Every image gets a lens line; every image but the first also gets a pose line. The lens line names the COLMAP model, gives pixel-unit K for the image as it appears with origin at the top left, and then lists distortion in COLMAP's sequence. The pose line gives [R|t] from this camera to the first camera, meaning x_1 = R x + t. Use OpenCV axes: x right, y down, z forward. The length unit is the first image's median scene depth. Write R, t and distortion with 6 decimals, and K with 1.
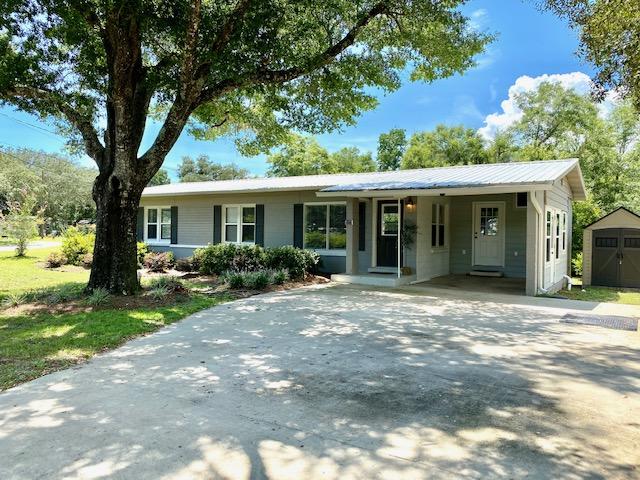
lens RADIAL K [[497.5, 0, 320.0], [0, 497.5, 240.0], [0, 0, 1]] dist [-0.041312, 0.049440]
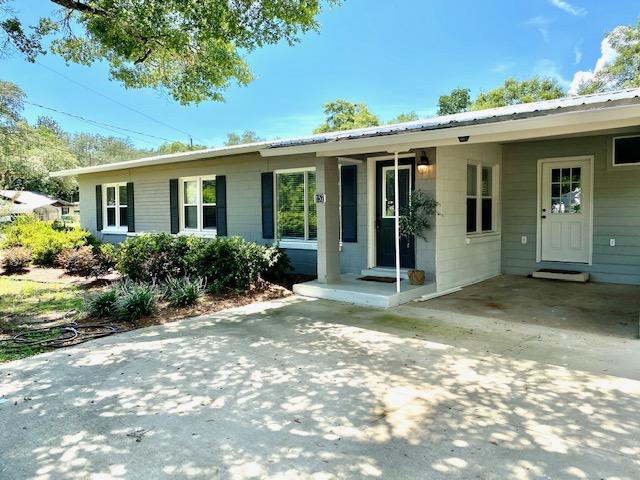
lens RADIAL K [[497.5, 0, 320.0], [0, 497.5, 240.0], [0, 0, 1]] dist [-0.041312, 0.049440]
pose [[0.989445, -0.014718, -0.144161, 0.169113], [0.021306, 0.998793, 0.044266, -0.012774], [0.143336, -0.046870, 0.988564, 0.461160]]
